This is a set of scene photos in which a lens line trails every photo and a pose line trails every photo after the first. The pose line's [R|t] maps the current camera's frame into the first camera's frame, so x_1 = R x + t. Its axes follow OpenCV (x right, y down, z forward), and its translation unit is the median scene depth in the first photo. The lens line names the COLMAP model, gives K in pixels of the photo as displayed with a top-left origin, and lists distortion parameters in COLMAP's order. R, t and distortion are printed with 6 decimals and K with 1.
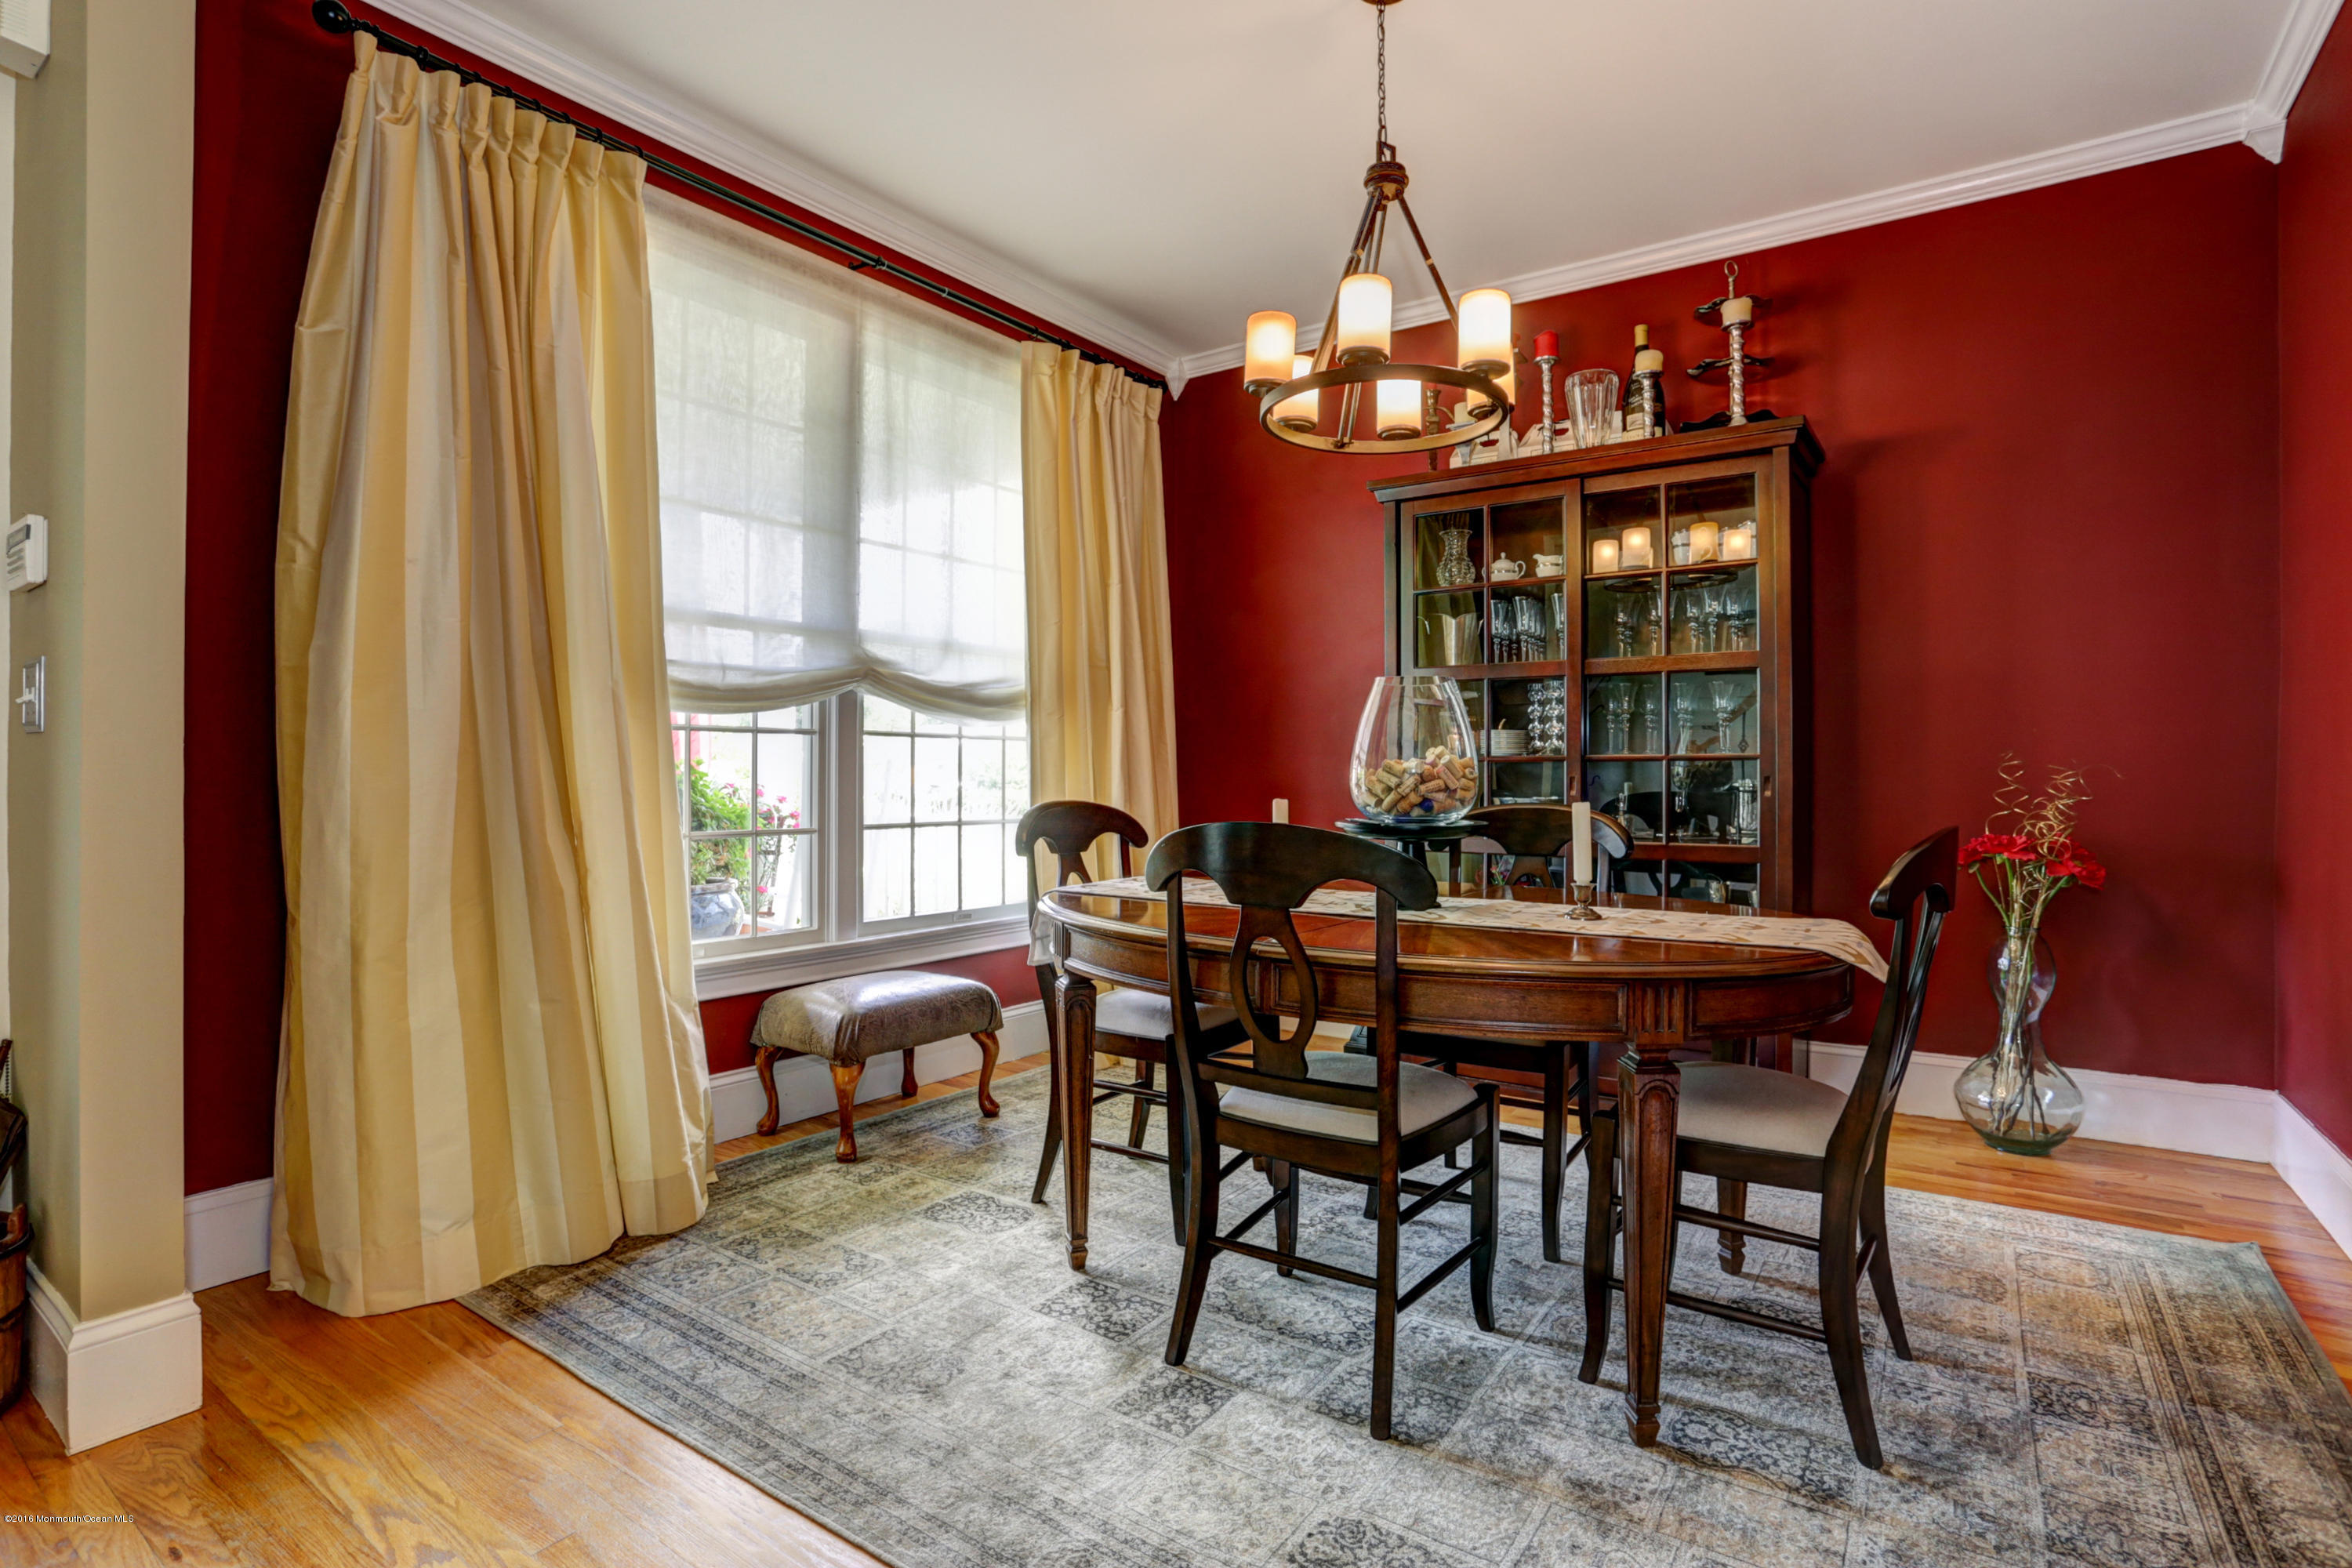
lens RADIAL K [[1154.6, 0, 1176.0], [0, 1154.6, 784.0], [0, 0, 1]] dist [-0.002636, -0.000506]
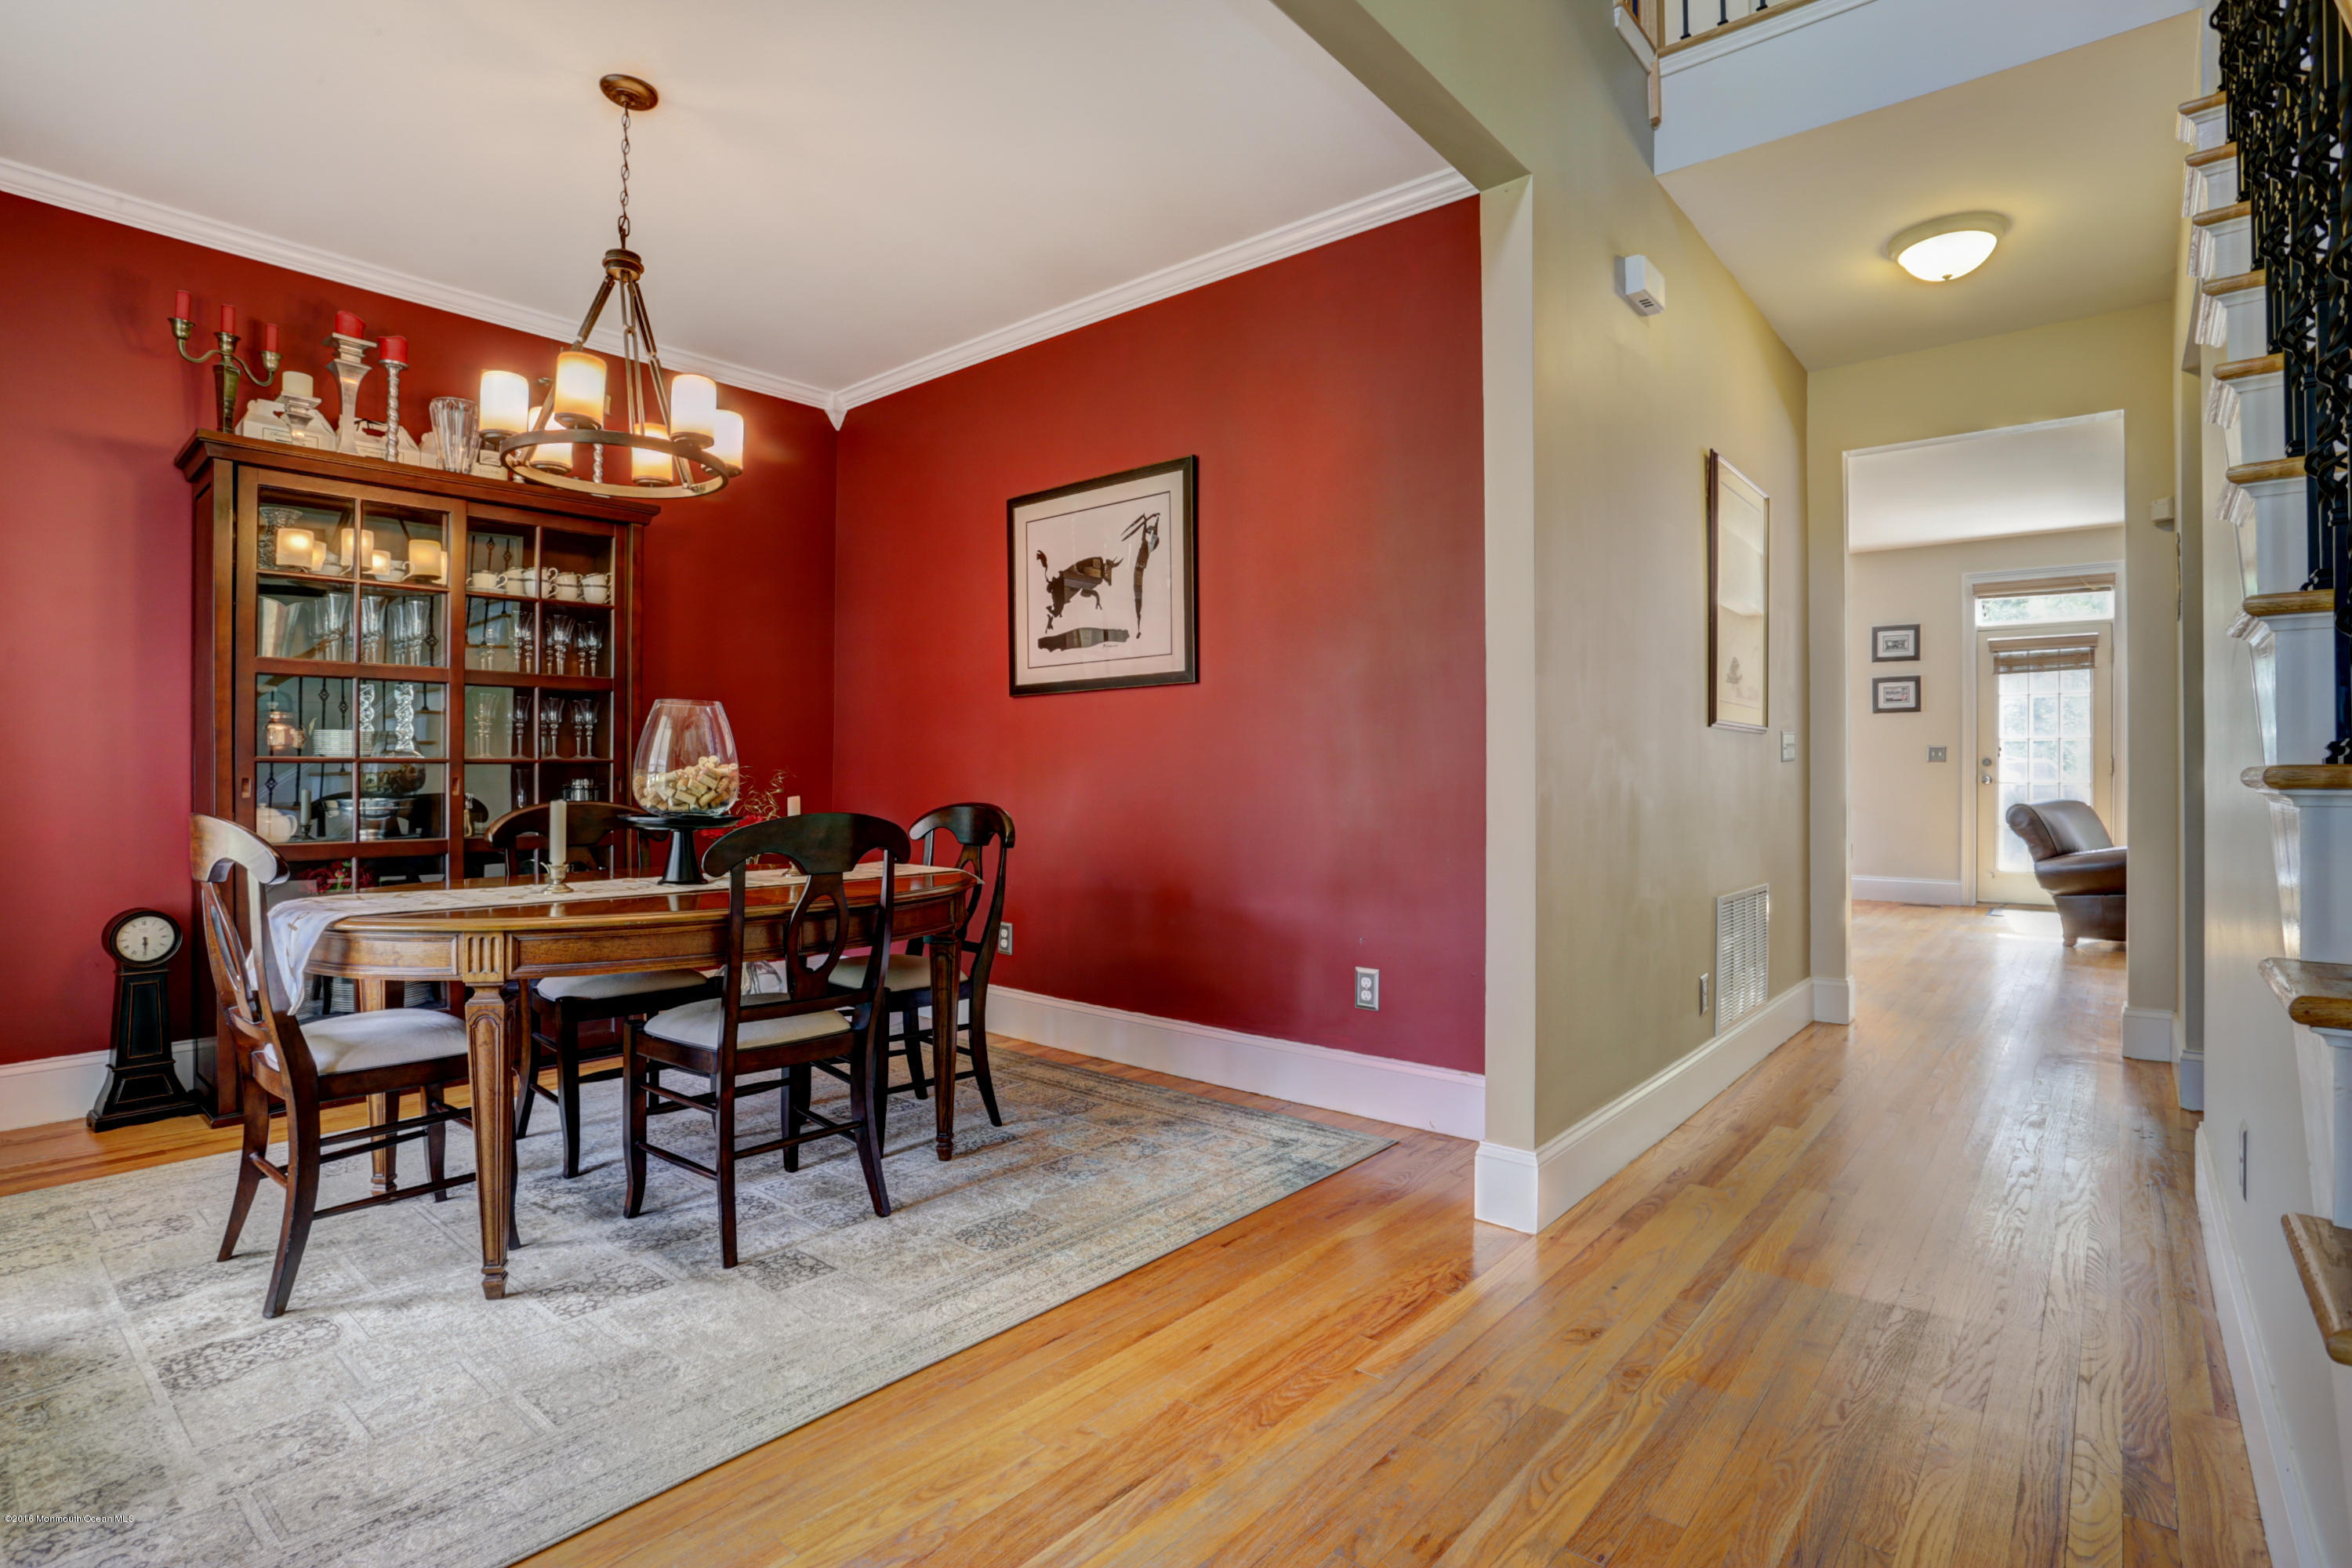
lens RADIAL K [[1154.6, 0, 1176.0], [0, 1154.6, 784.0], [0, 0, 1]] dist [-0.002636, -0.000506]
pose [[0.083069, 0.004457, 0.996534, -0.908925], [-0.000119, 0.999990, -0.004463, 0.004025], [-0.996544, 0.000252, 0.083069, 0.345257]]
